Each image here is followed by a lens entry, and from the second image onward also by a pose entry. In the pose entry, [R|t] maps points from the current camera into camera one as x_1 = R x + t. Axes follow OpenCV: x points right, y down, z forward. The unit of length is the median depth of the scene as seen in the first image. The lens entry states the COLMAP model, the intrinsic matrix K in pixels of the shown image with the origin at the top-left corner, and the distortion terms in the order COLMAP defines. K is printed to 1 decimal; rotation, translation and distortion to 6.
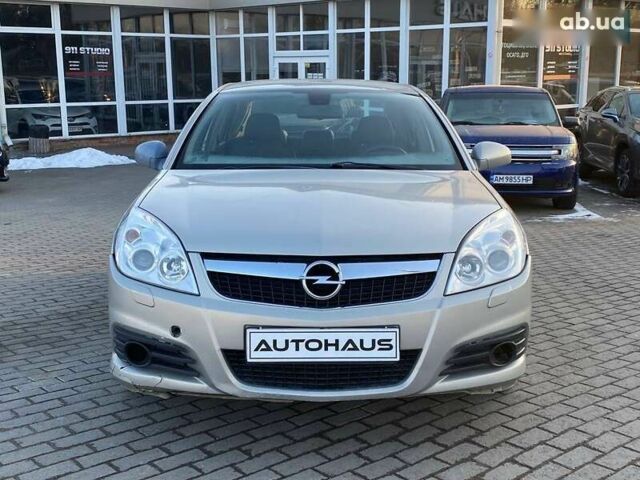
lens RADIAL K [[789.7, 0, 323.1], [0, 789.7, 239.8], [0, 0, 1]] dist [0.177886, -0.531482]
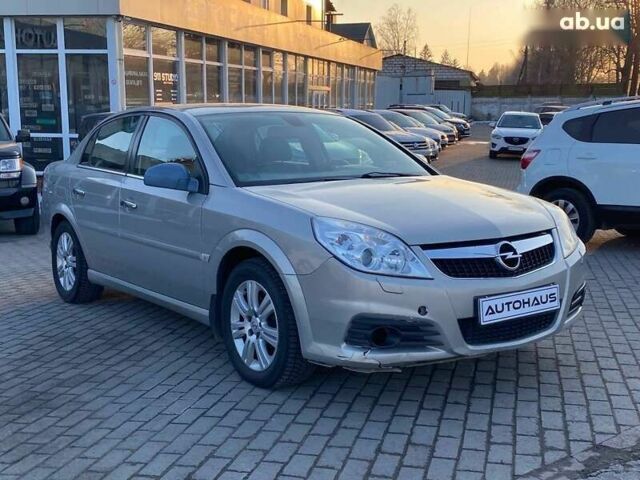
lens RADIAL K [[789.7, 0, 323.1], [0, 789.7, 239.8], [0, 0, 1]] dist [0.177886, -0.531482]
pose [[0.817186, -0.090532, 0.569220, -0.159848], [0.109218, 0.994017, 0.001299, -0.001569], [-0.565932, 0.061107, 0.822184, 0.015083]]
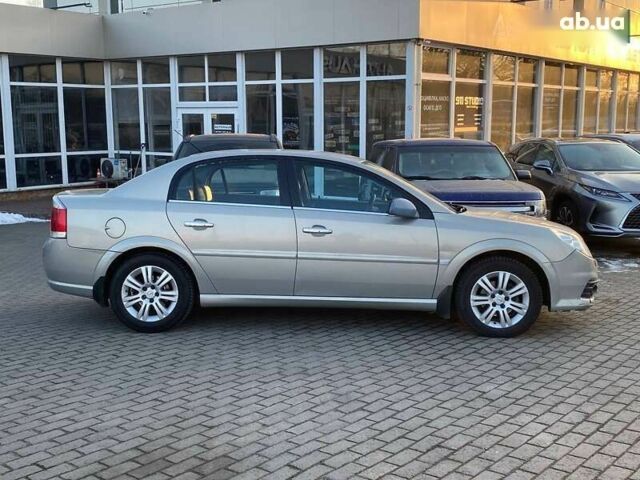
lens RADIAL K [[739.5, 0, 320.0], [0, 739.5, 240.0], [0, 0, 1]] dist [0.132762, -0.337857]
pose [[0.984023, -0.027961, 0.175832, -0.064732], [0.036841, 0.998194, -0.047447, -0.023299], [-0.174187, 0.053167, 0.983276, 0.102213]]
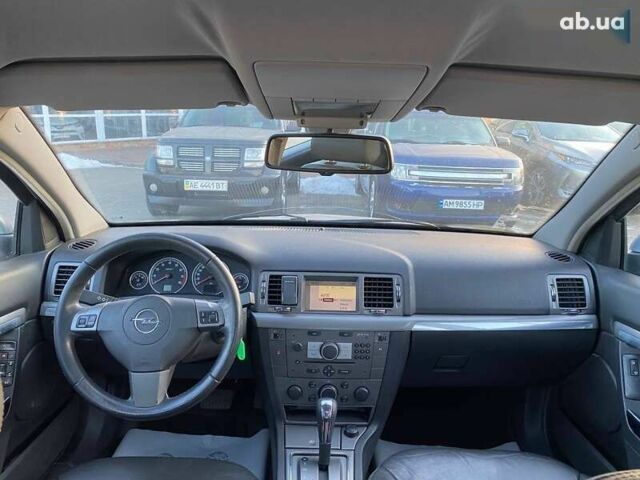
lens RADIAL K [[492.2, 0, 320.0], [0, 492.2, 240.0], [0, 0, 1]] dist [-0.003235, -0.003377]
pose [[0.994930, -0.001745, 0.100559, 0.005836], [-0.005448, 0.997446, 0.071217, -0.043493], [-0.100427, -0.071404, 0.992379, 0.254278]]
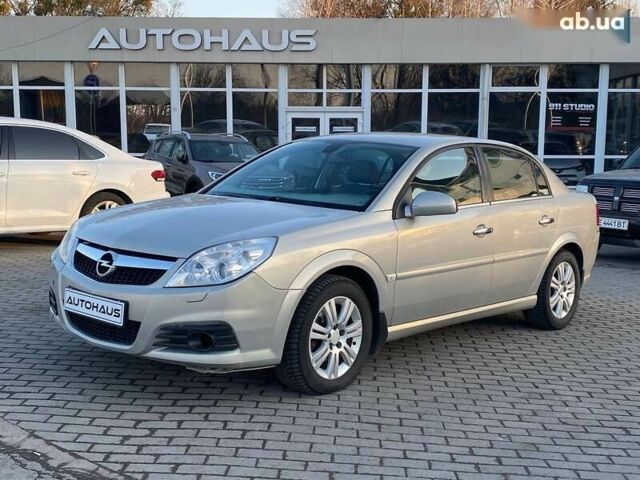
lens RADIAL K [[789.7, 0, 323.1], [0, 789.7, 239.8], [0, 0, 1]] dist [0.177886, -0.531482]
pose [[0.740995, 0.106012, -0.663089, 0.204337], [-0.149875, 0.988660, -0.009421, -0.006294], [0.654571, 0.106361, 0.748481, 0.024719]]
